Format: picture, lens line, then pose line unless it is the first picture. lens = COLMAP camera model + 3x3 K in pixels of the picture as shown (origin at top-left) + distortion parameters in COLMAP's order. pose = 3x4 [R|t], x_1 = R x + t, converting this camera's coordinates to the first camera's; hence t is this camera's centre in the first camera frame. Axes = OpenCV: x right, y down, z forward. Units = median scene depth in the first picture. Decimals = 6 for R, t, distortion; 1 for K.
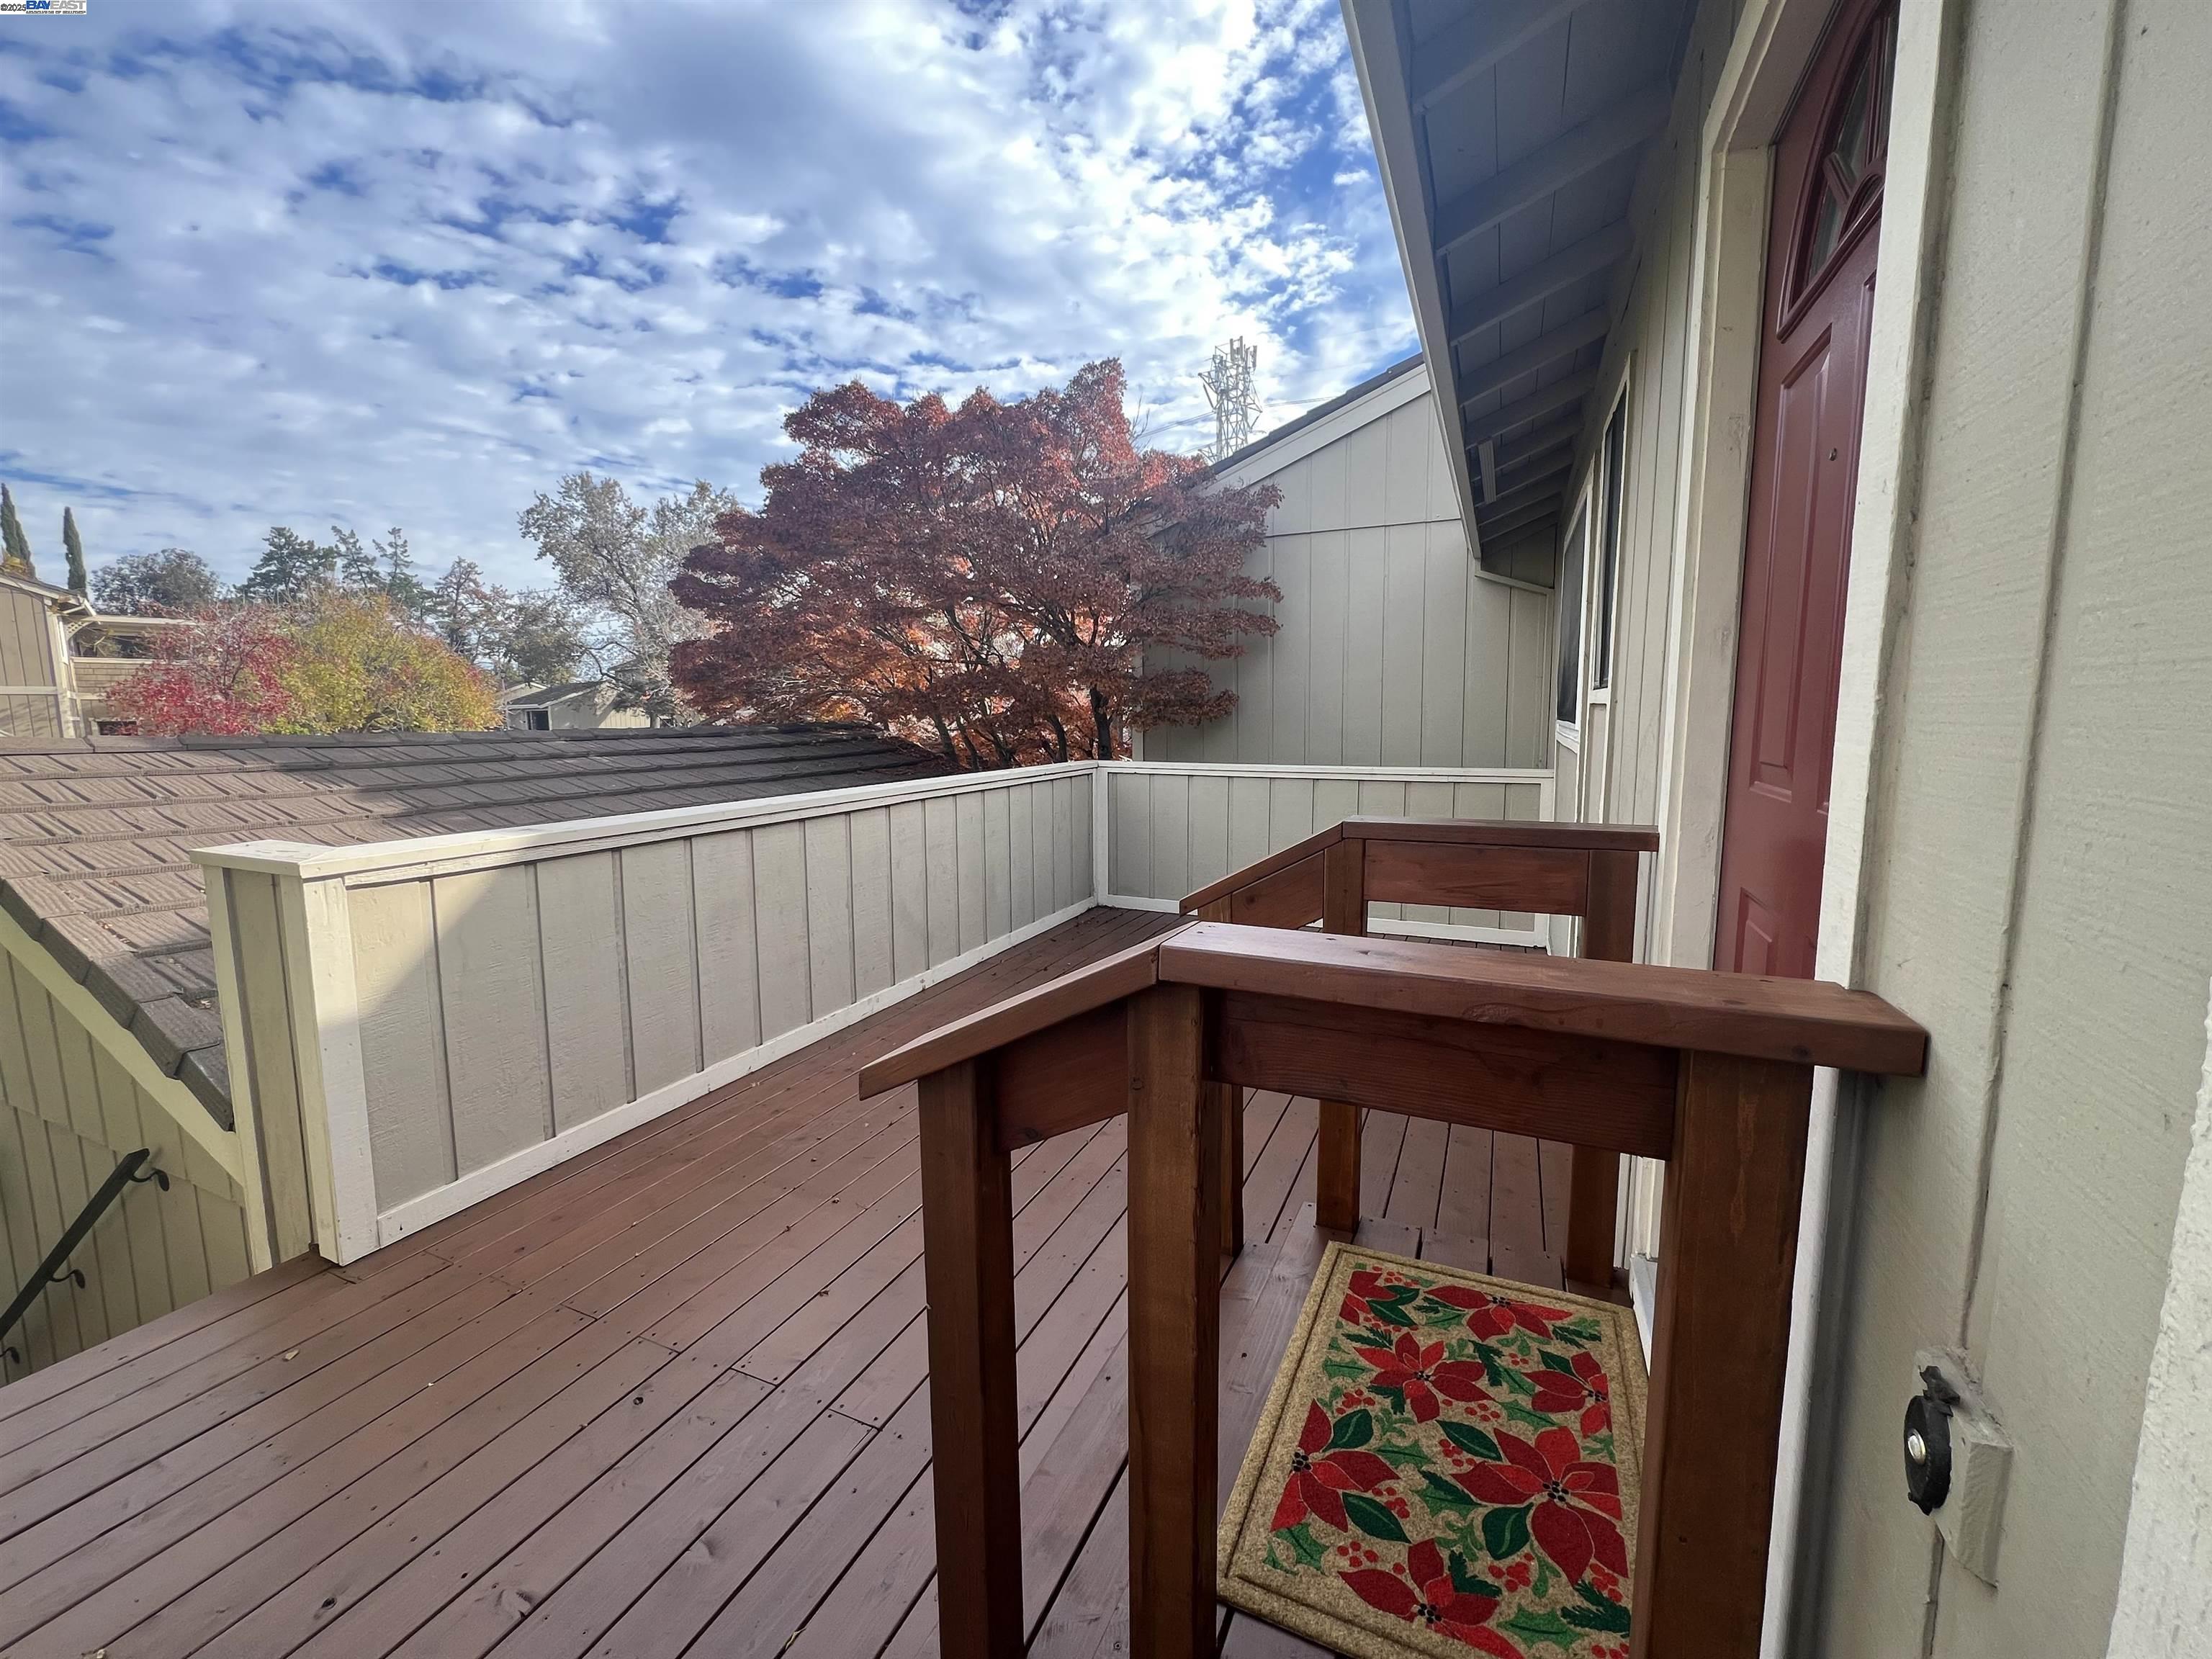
lens RADIAL K [[870.2, 0, 1102.0], [0, 870.2, 811.0], [0, 0, 1]] dist [-0.015013, 0.000149]
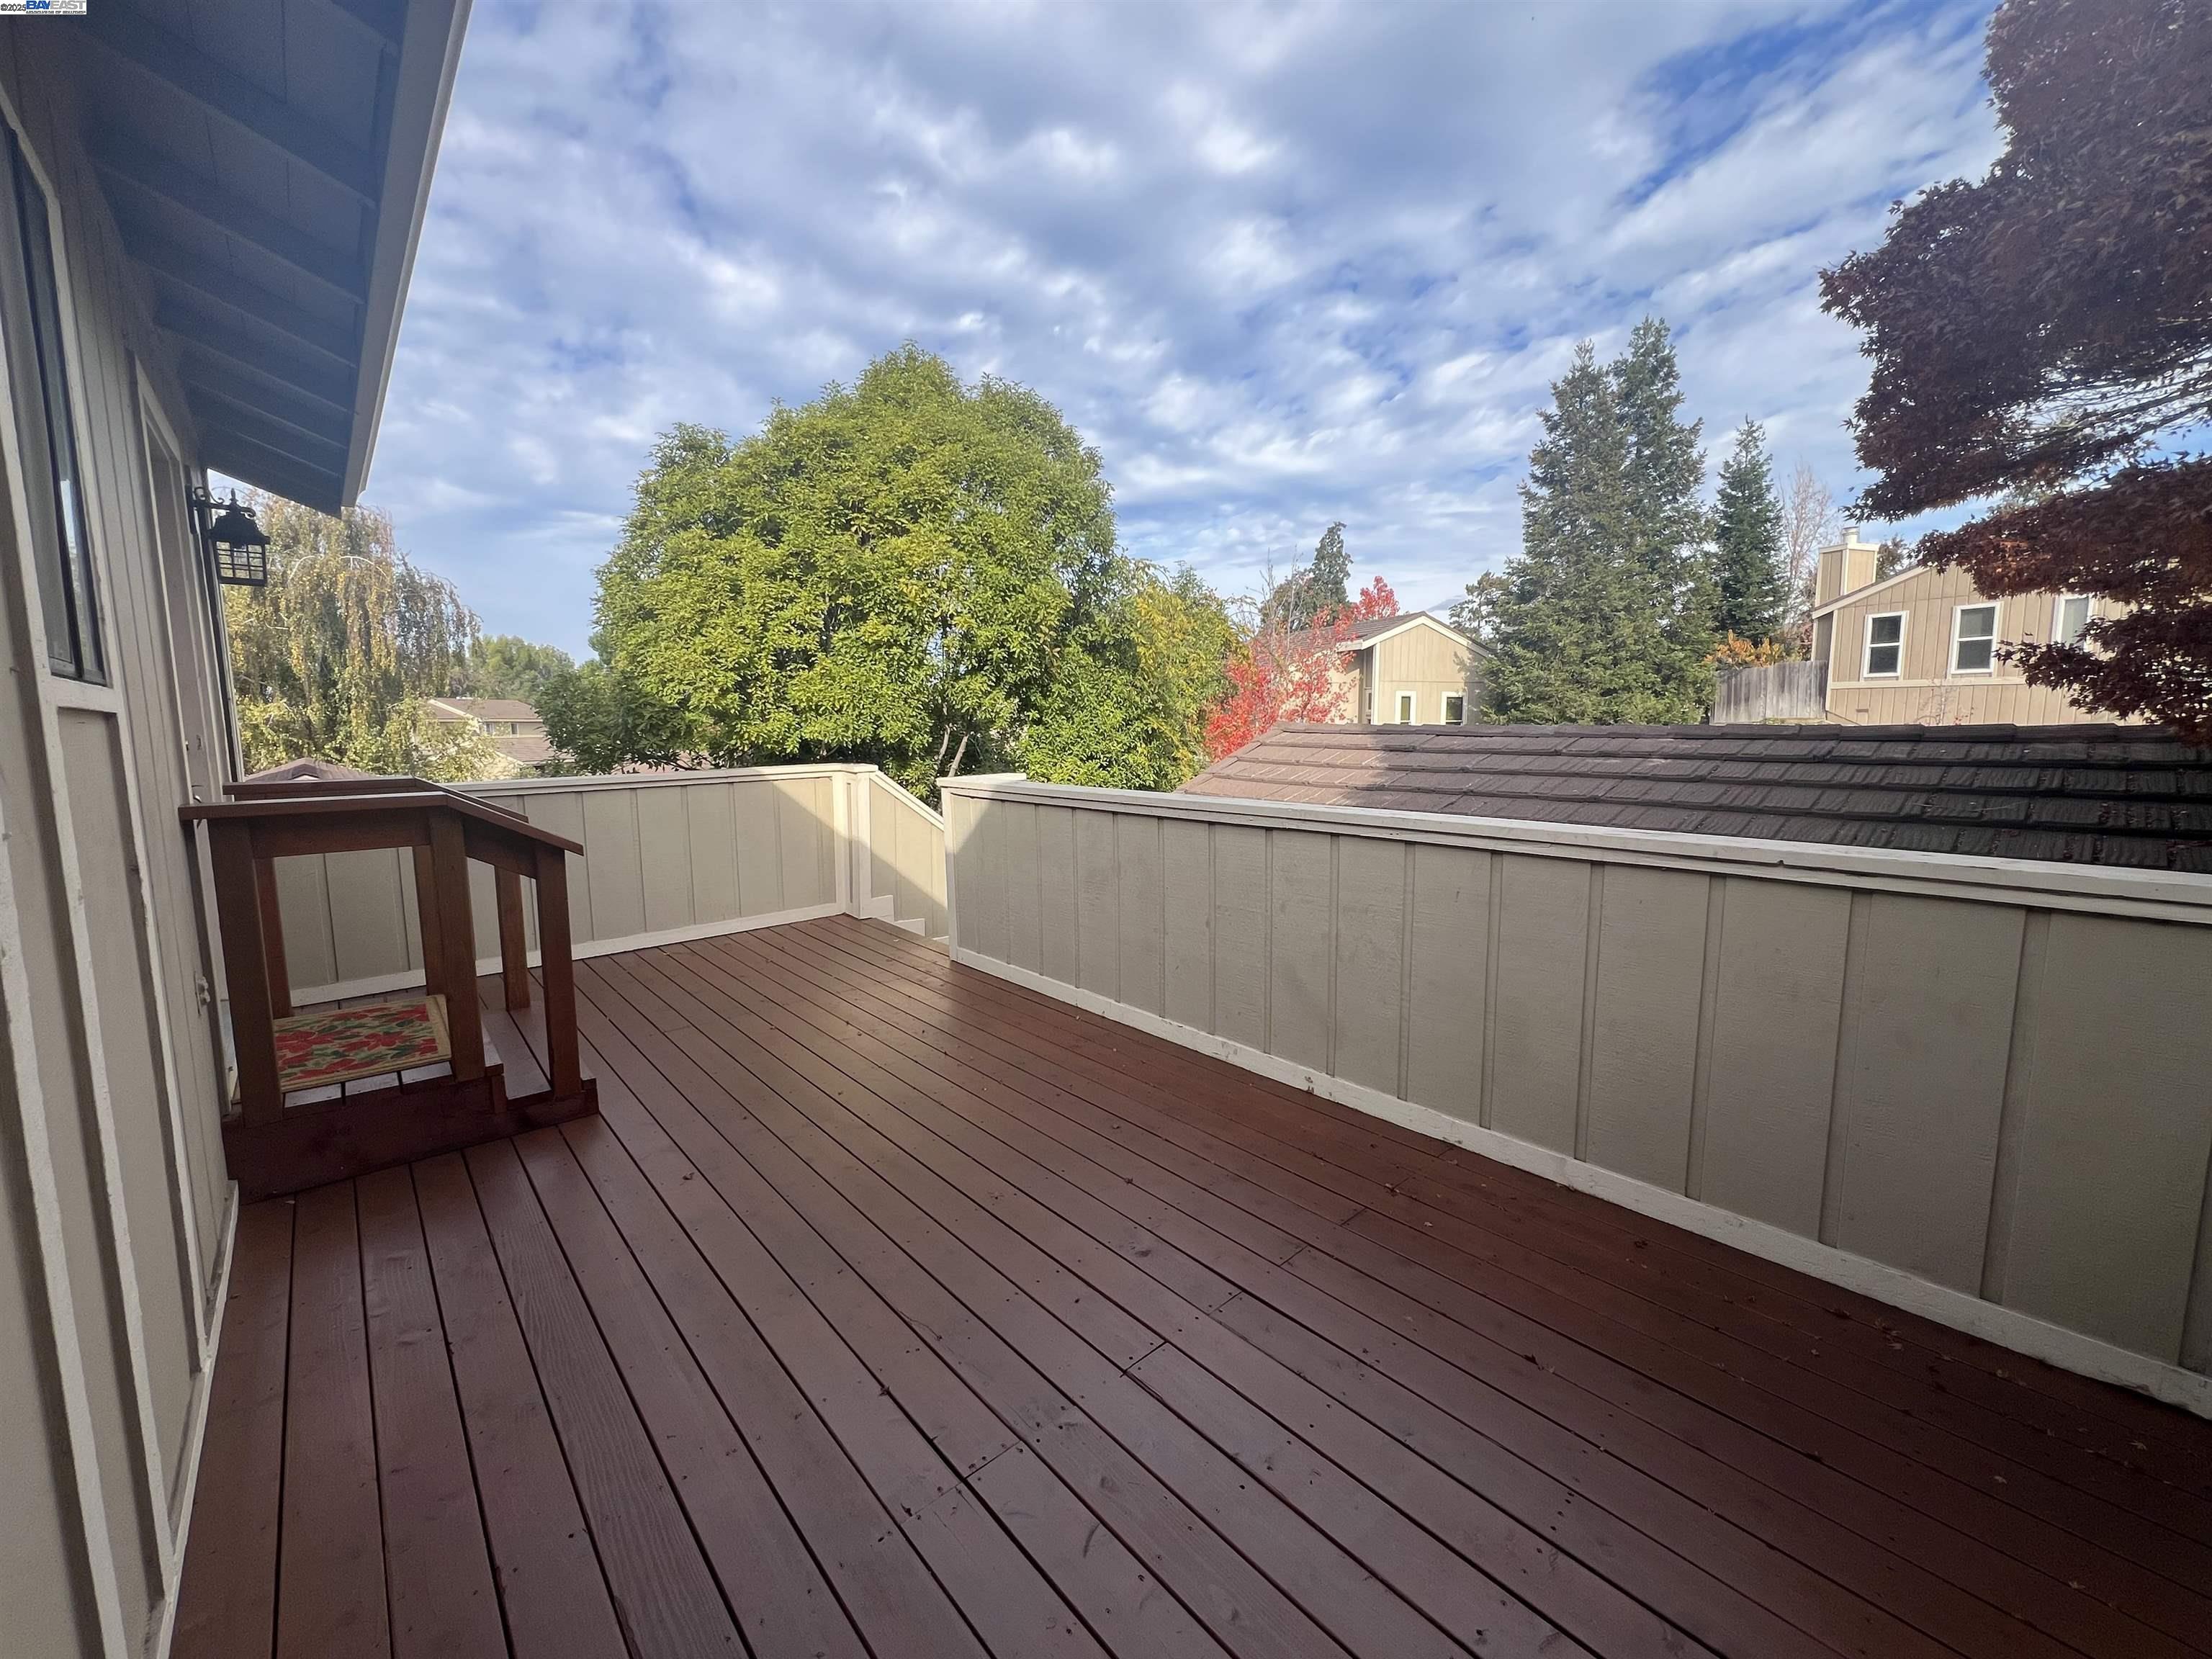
lens RADIAL K [[870.2, 0, 1102.0], [0, 870.2, 811.0], [0, 0, 1]] dist [-0.015013, 0.000149]
pose [[-0.390372, 0.109228, -0.914155, 1.584619], [-0.095193, 0.982827, 0.158083, -0.390858], [0.915722, 0.148732, -0.373271, 3.424400]]
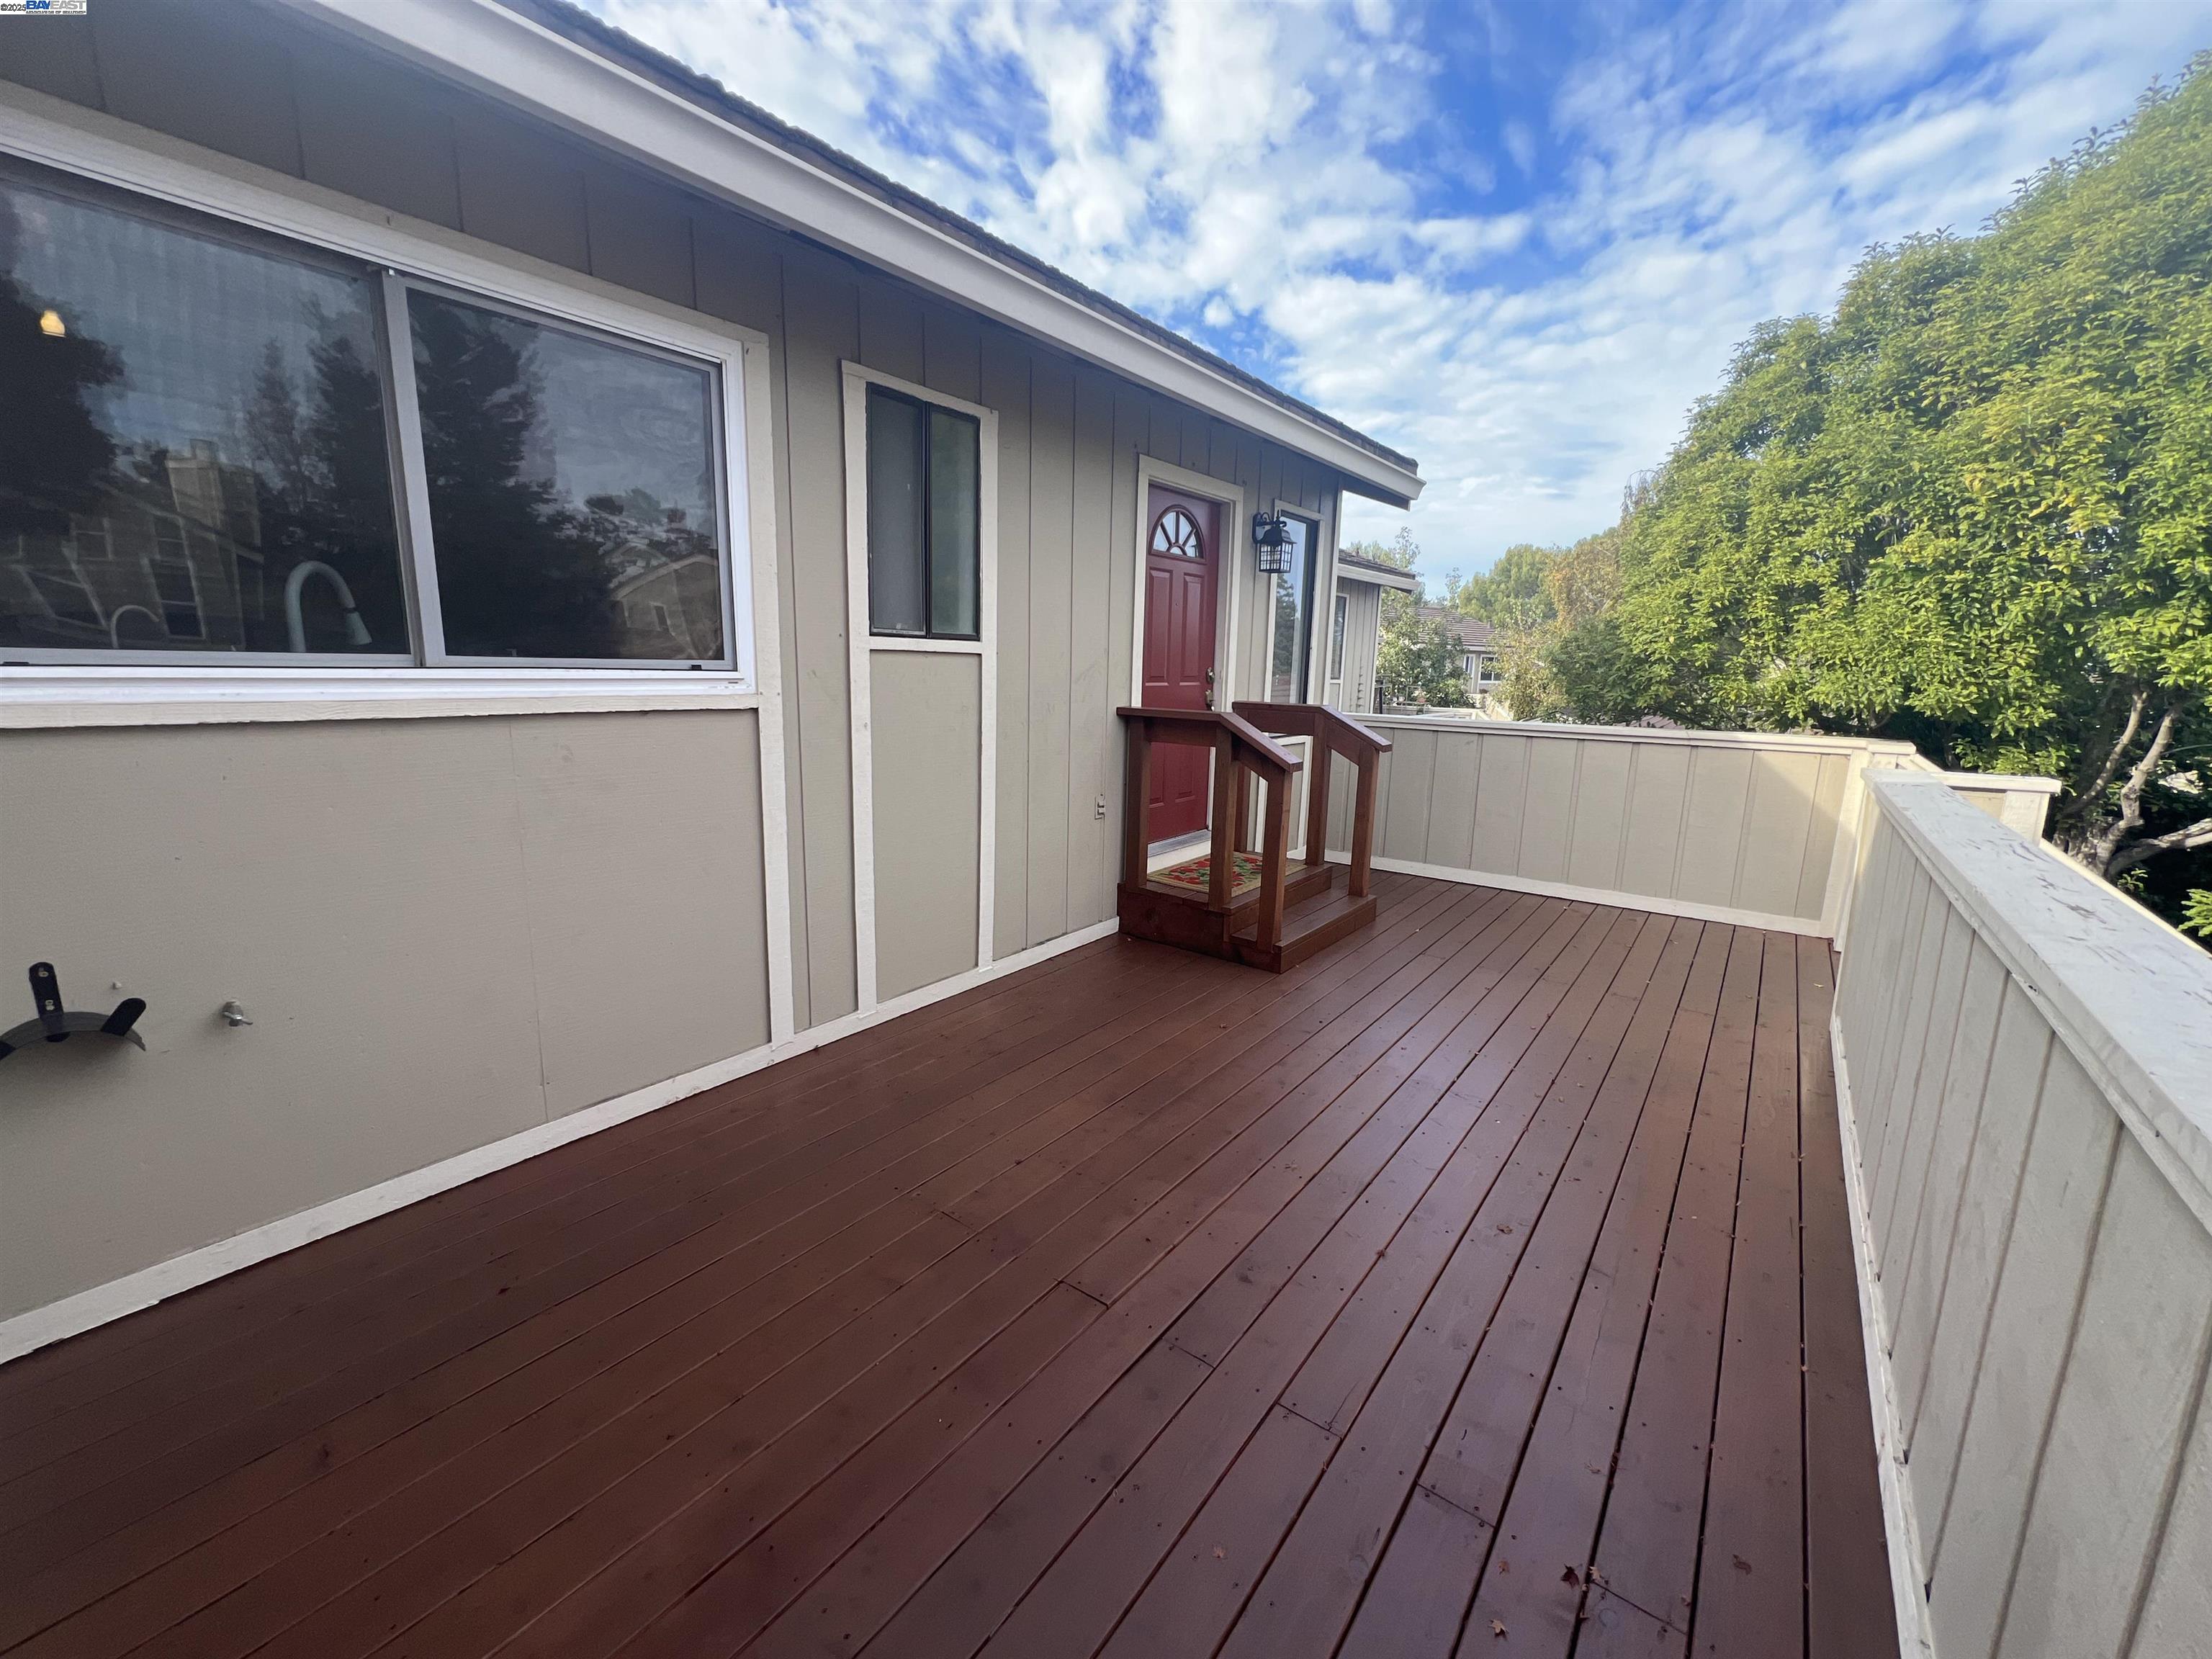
lens RADIAL K [[870.2, 0, 1102.0], [0, 870.2, 811.0], [0, 0, 1]] dist [-0.015013, 0.000149]
pose [[-0.975094, -0.050097, 0.216062, 0.152784], [0.012936, 0.959653, 0.280890, -0.476369], [-0.221416, 0.276689, -0.935103, 4.167176]]
